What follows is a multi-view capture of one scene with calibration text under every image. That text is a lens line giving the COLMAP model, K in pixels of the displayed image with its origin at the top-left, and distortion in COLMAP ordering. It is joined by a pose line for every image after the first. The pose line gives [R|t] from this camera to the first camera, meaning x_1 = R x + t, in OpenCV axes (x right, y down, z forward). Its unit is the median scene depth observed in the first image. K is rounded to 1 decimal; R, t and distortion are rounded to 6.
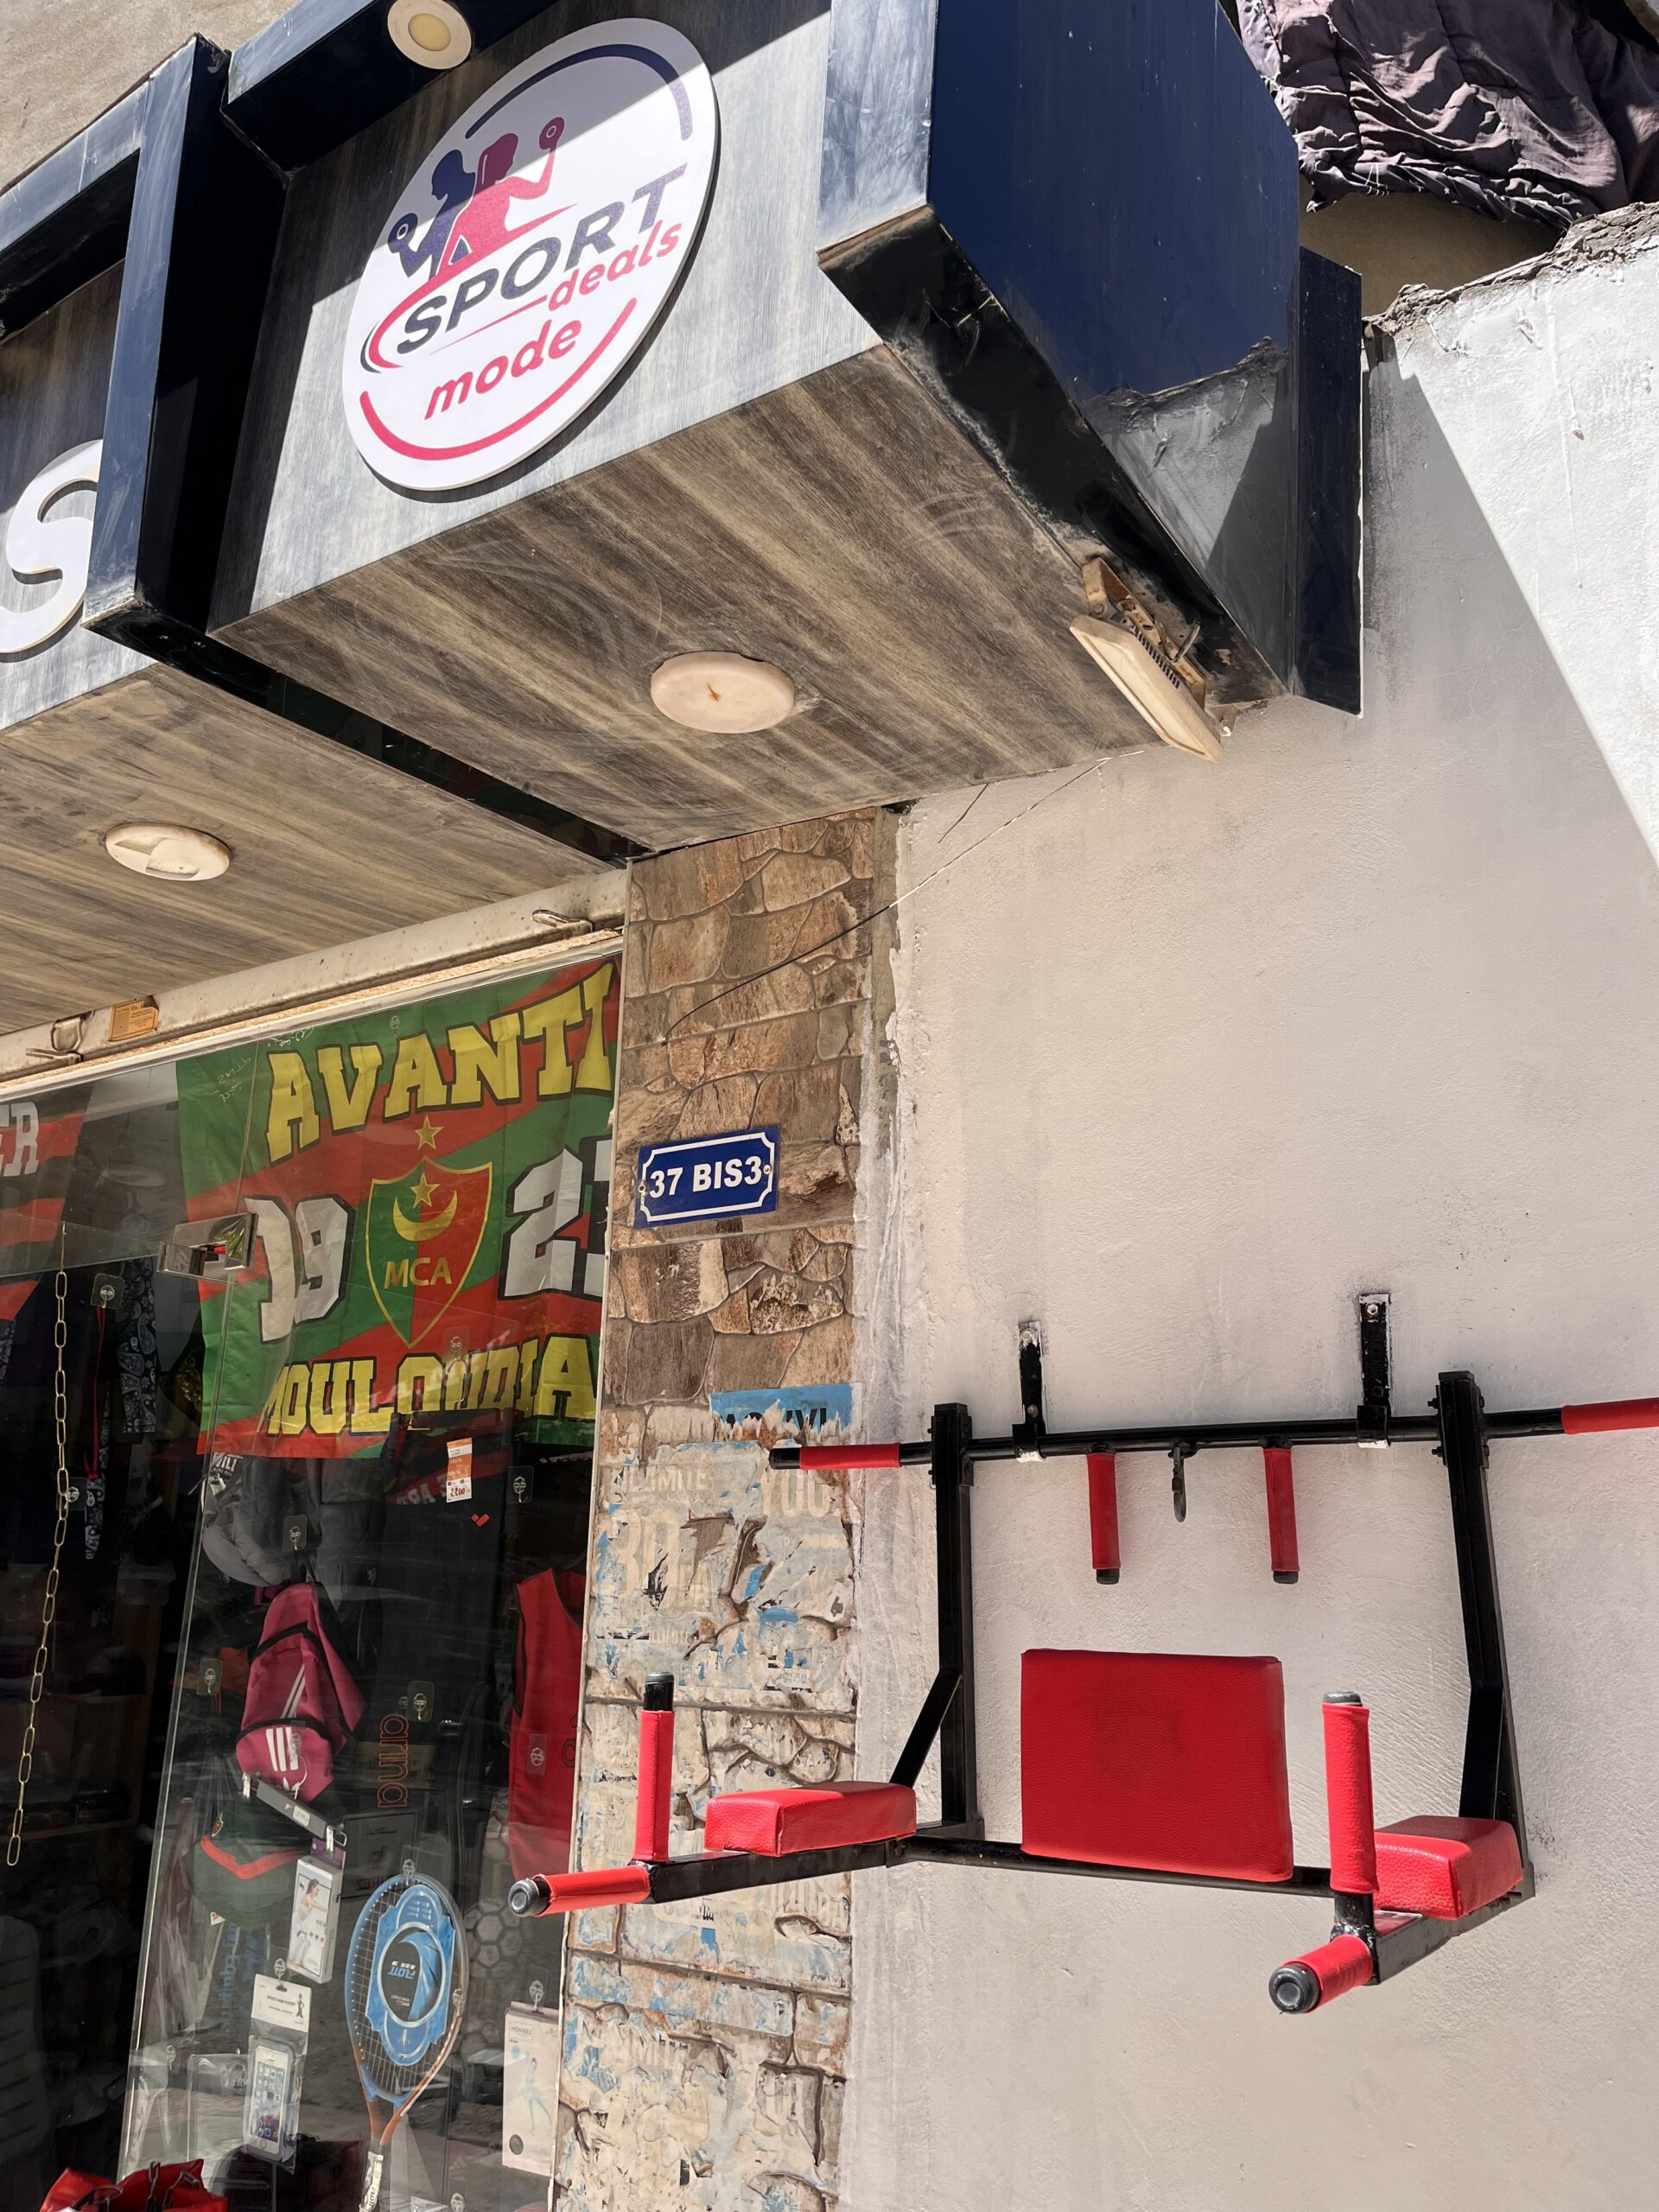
lens RADIAL K [[1689.6, 0, 841.4], [0, 1689.6, 1114.7], [0, 0, 1]] dist [0.068349, -0.099018]
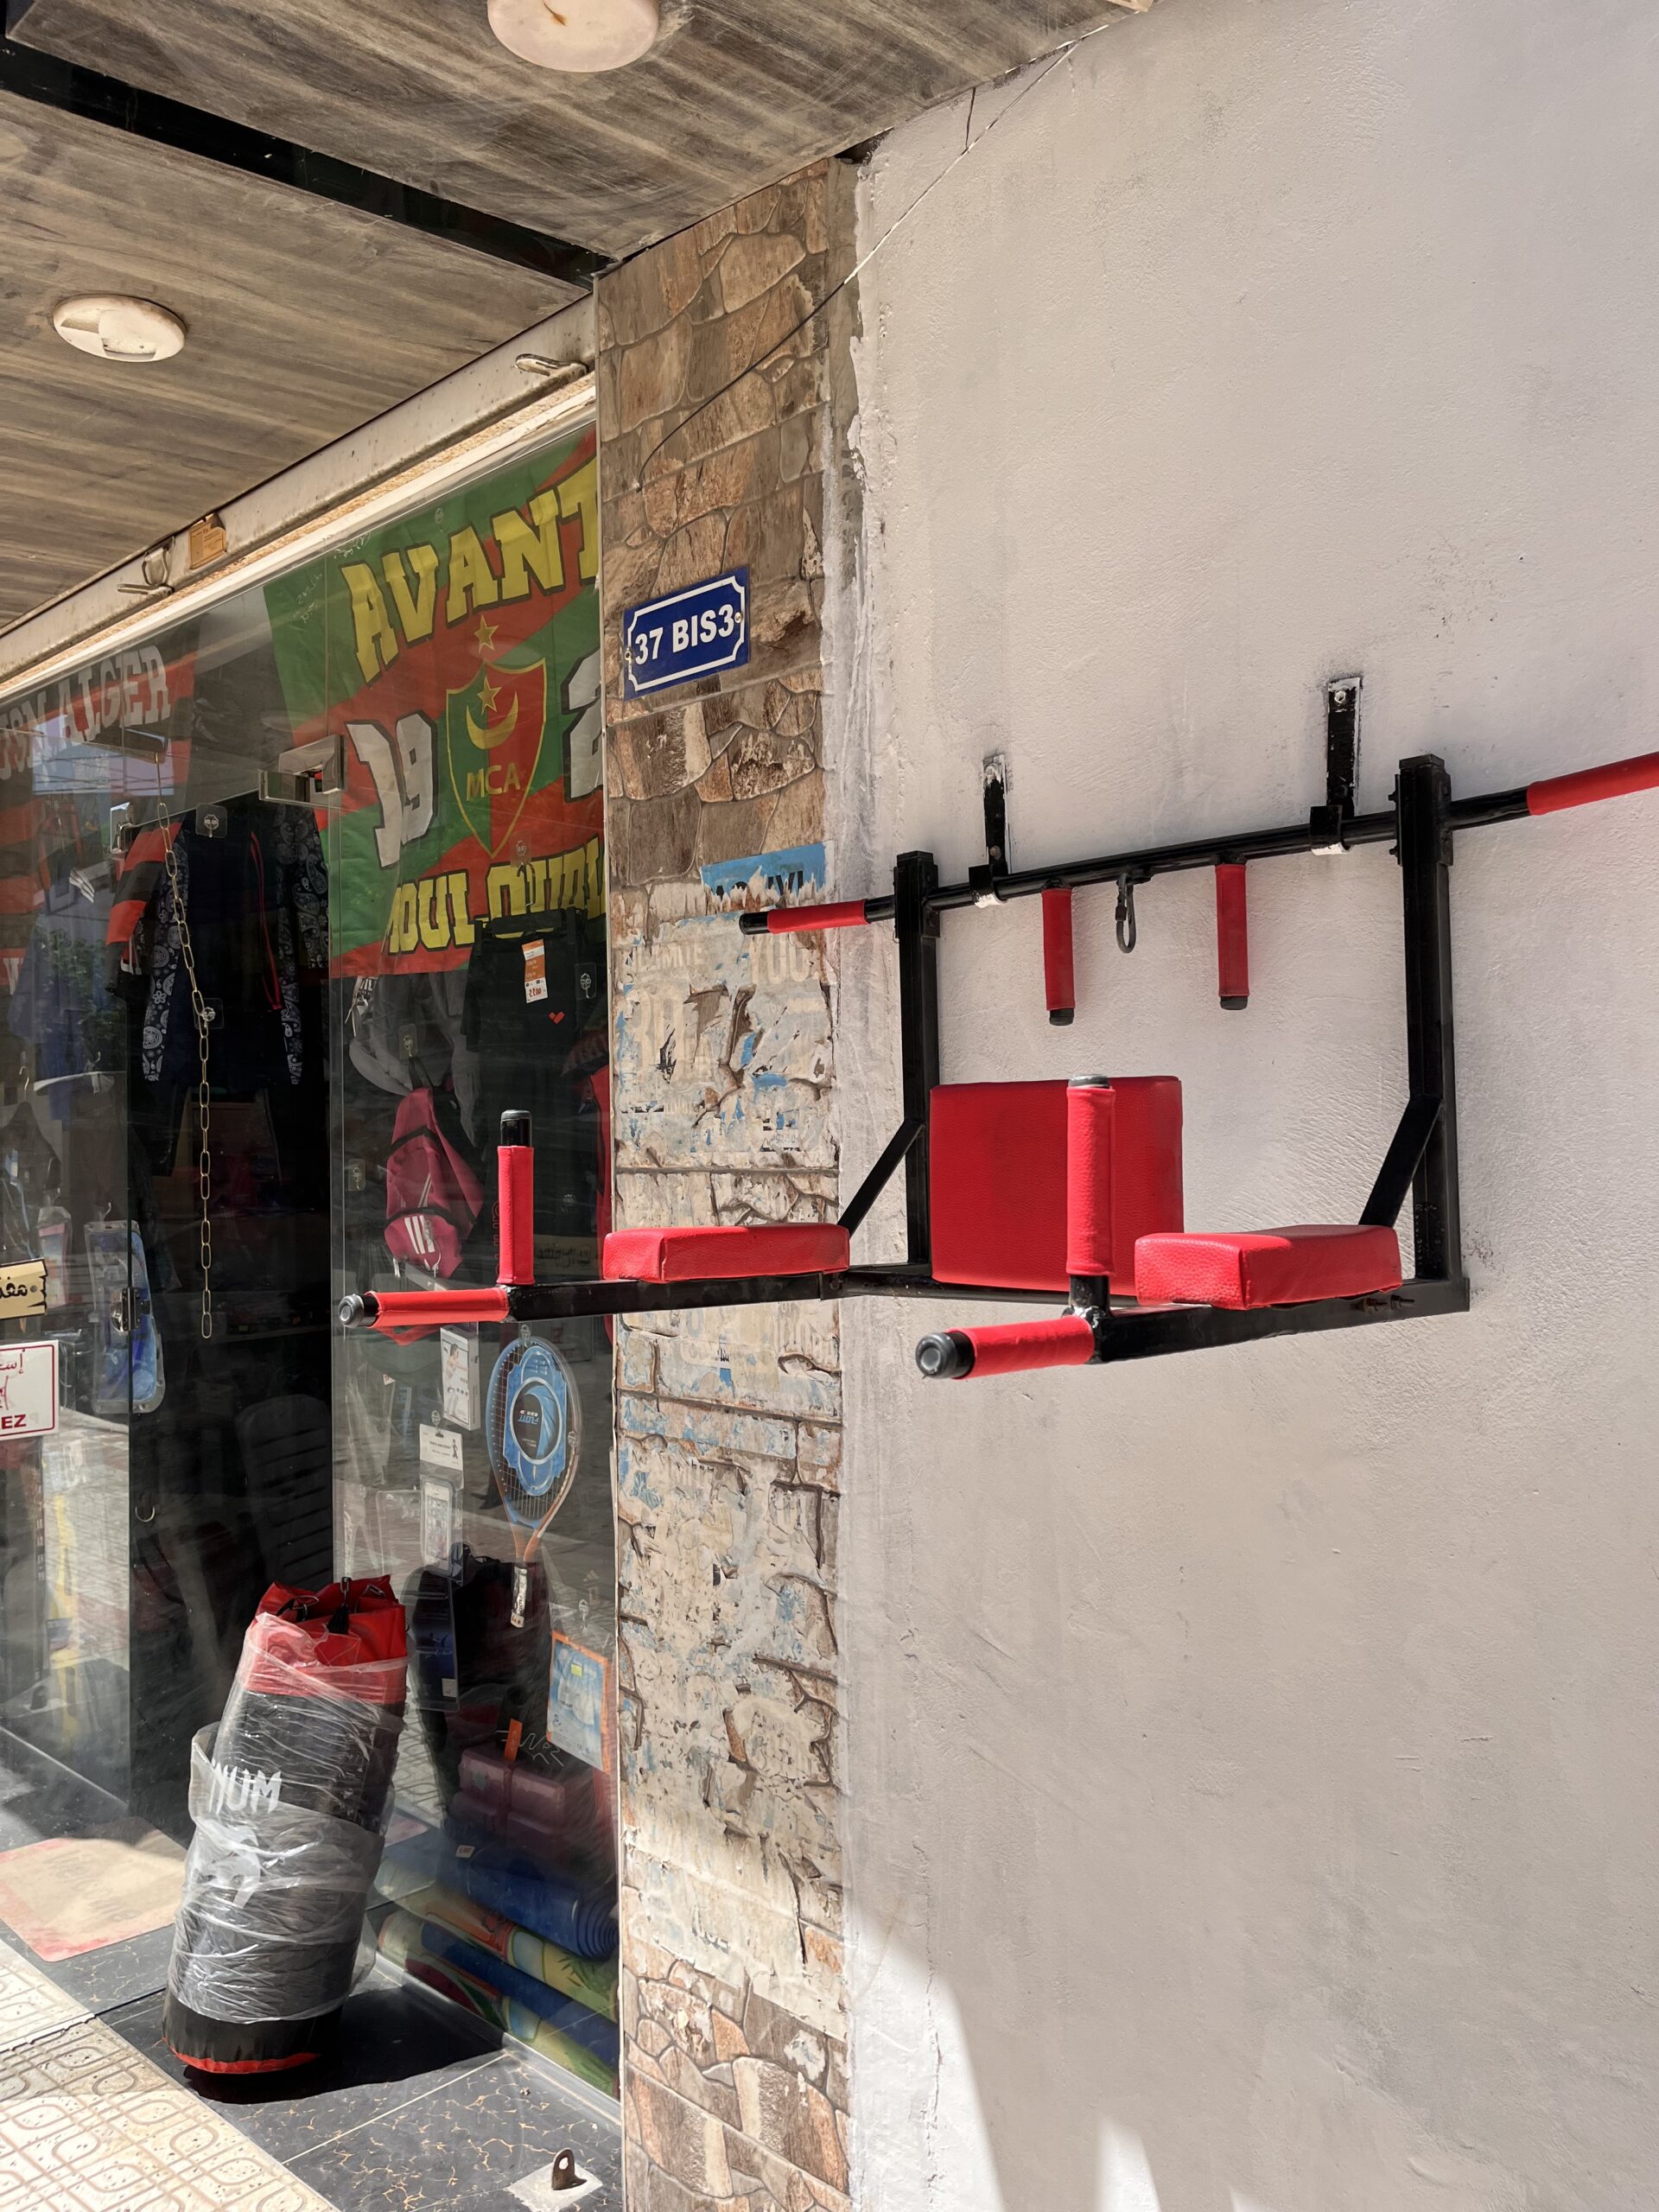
lens RADIAL K [[1689.6, 0, 848.1], [0, 1689.6, 1132.6], [0, 0, 1]] dist [0.068349, -0.099018]
pose [[0.982313, -0.034431, -0.184052, 0.182816], [0.083083, 0.961036, 0.263642, 0.065723], [0.167803, -0.274271, 0.946899, 0.063710]]
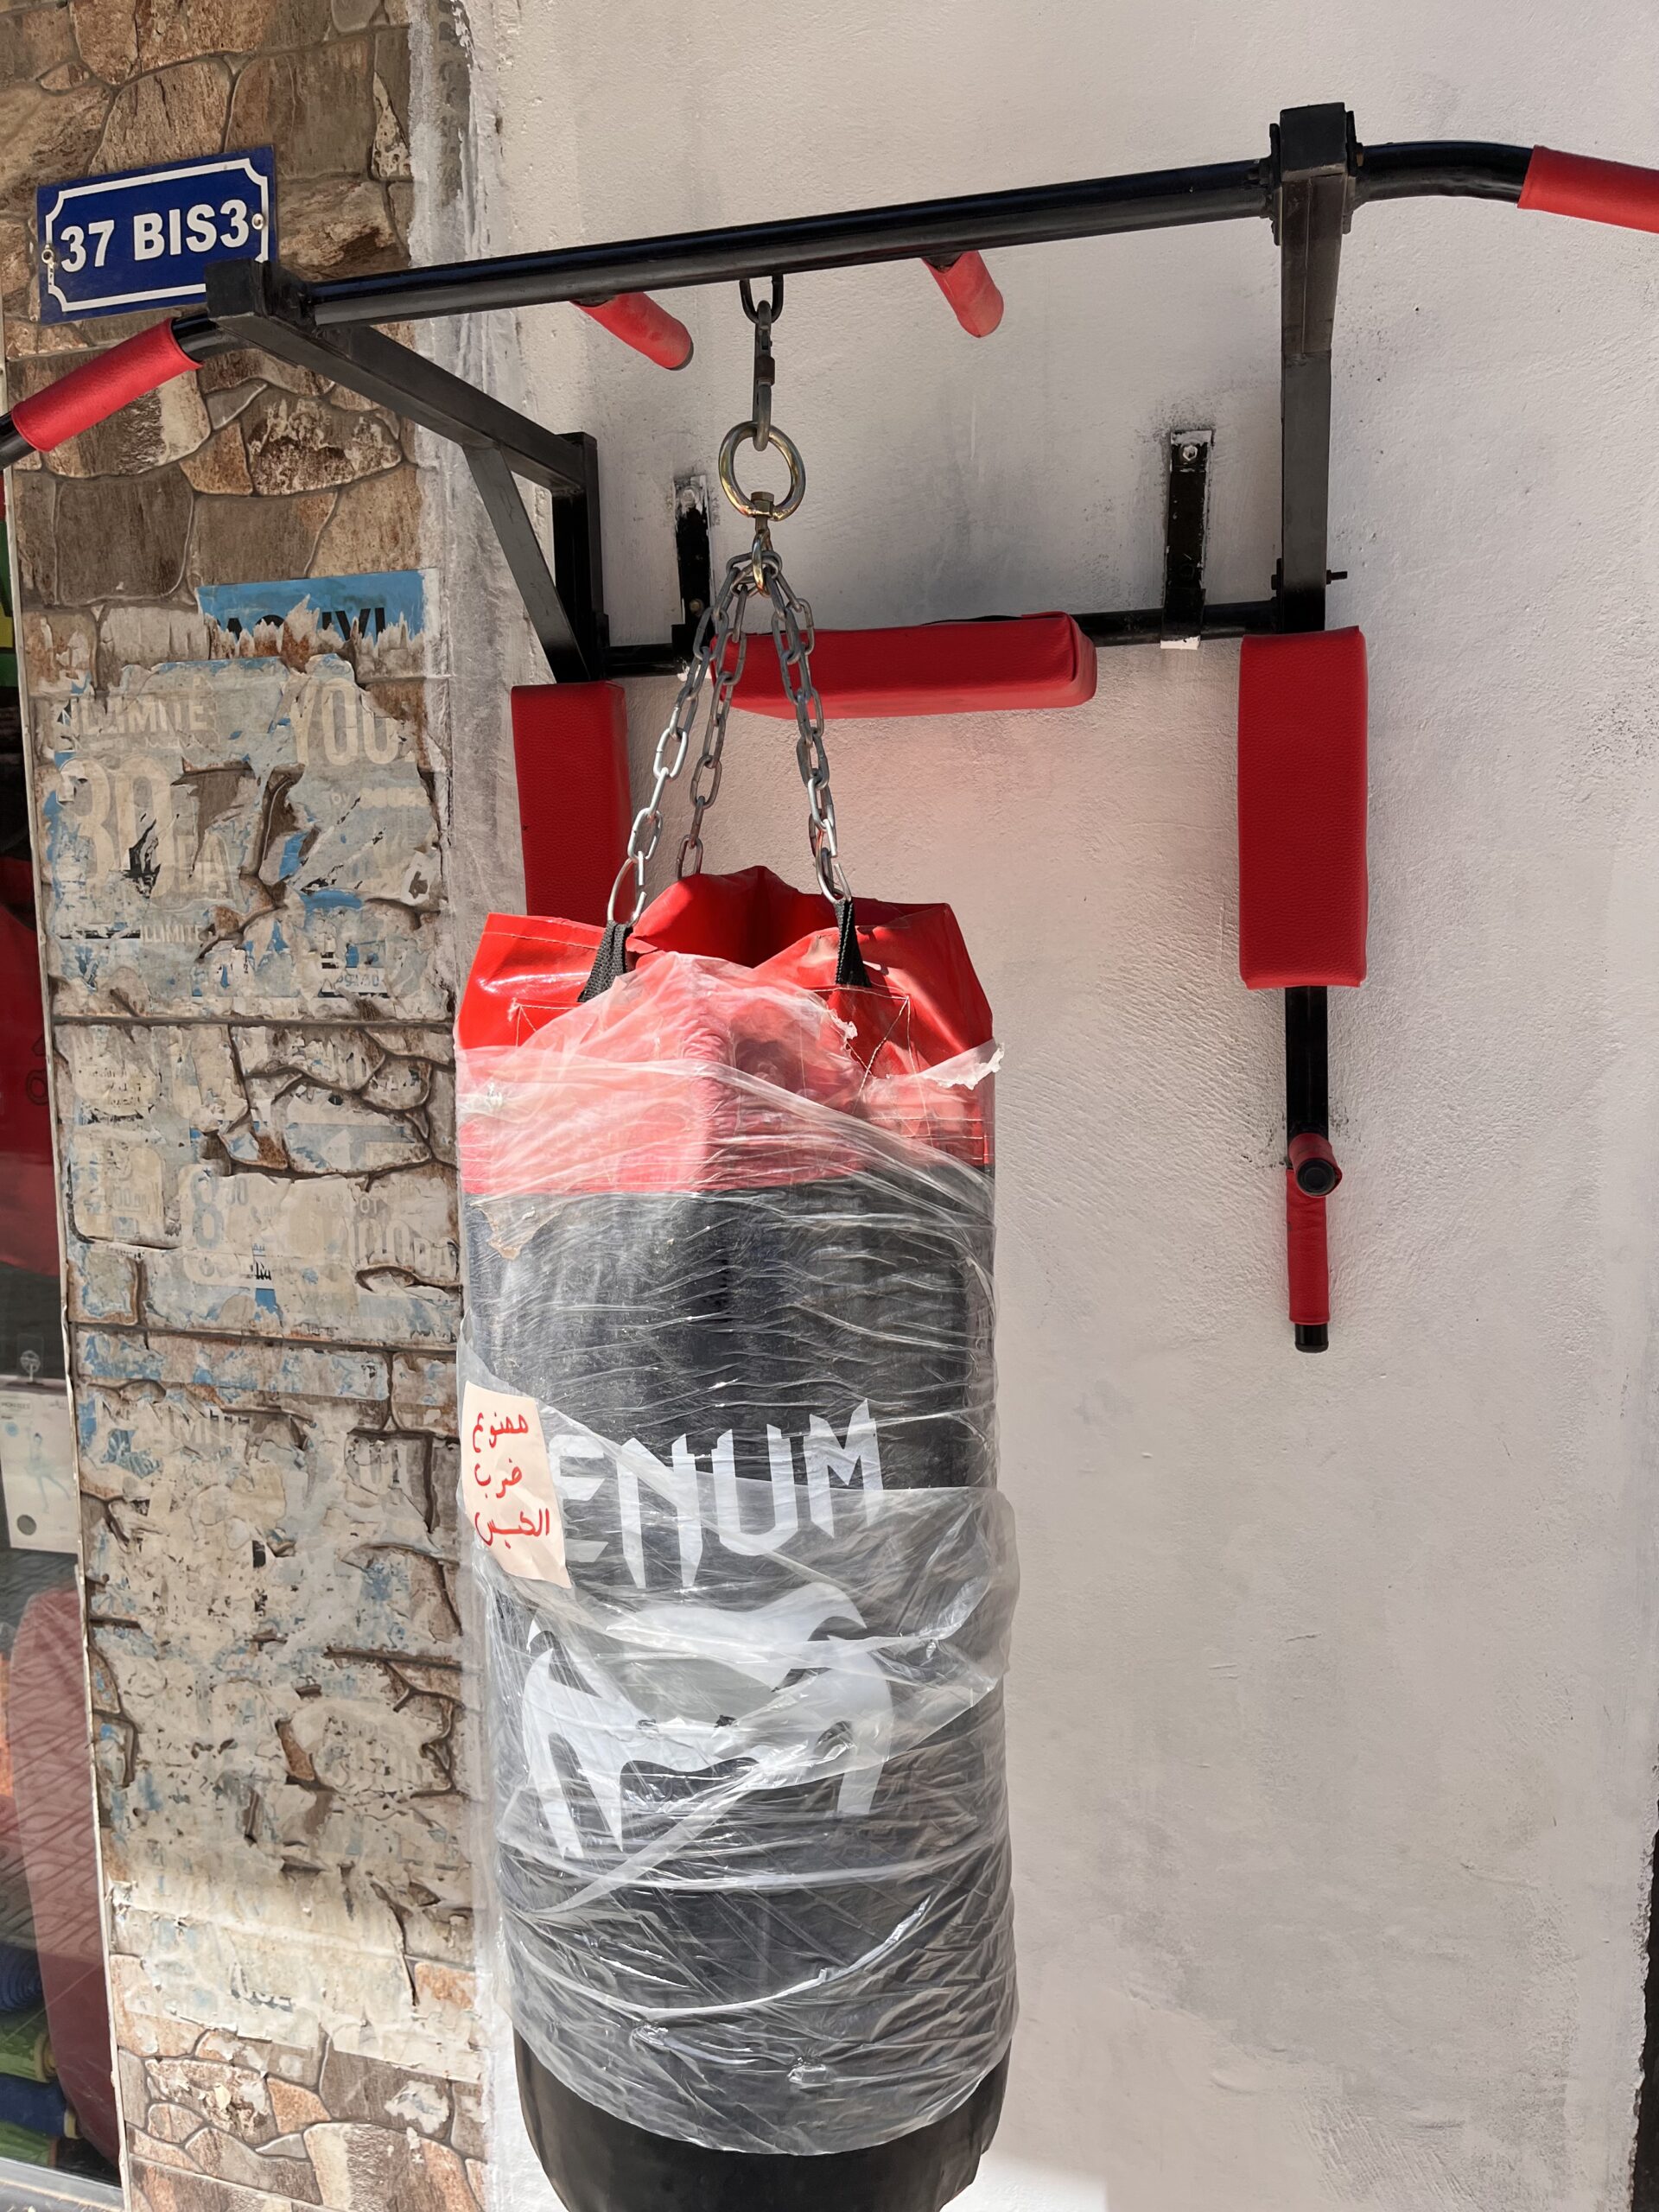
lens RADIAL K [[1689.6, 0, 831.2], [0, 1689.6, 1146.1], [0, 0, 1]] dist [0.068349, -0.099018]
pose [[0.955851, -0.063694, 0.286866, -0.046858], [-0.055810, 0.919107, 0.390035, 0.093290], [-0.288503, -0.388826, 0.874975, 0.254393]]
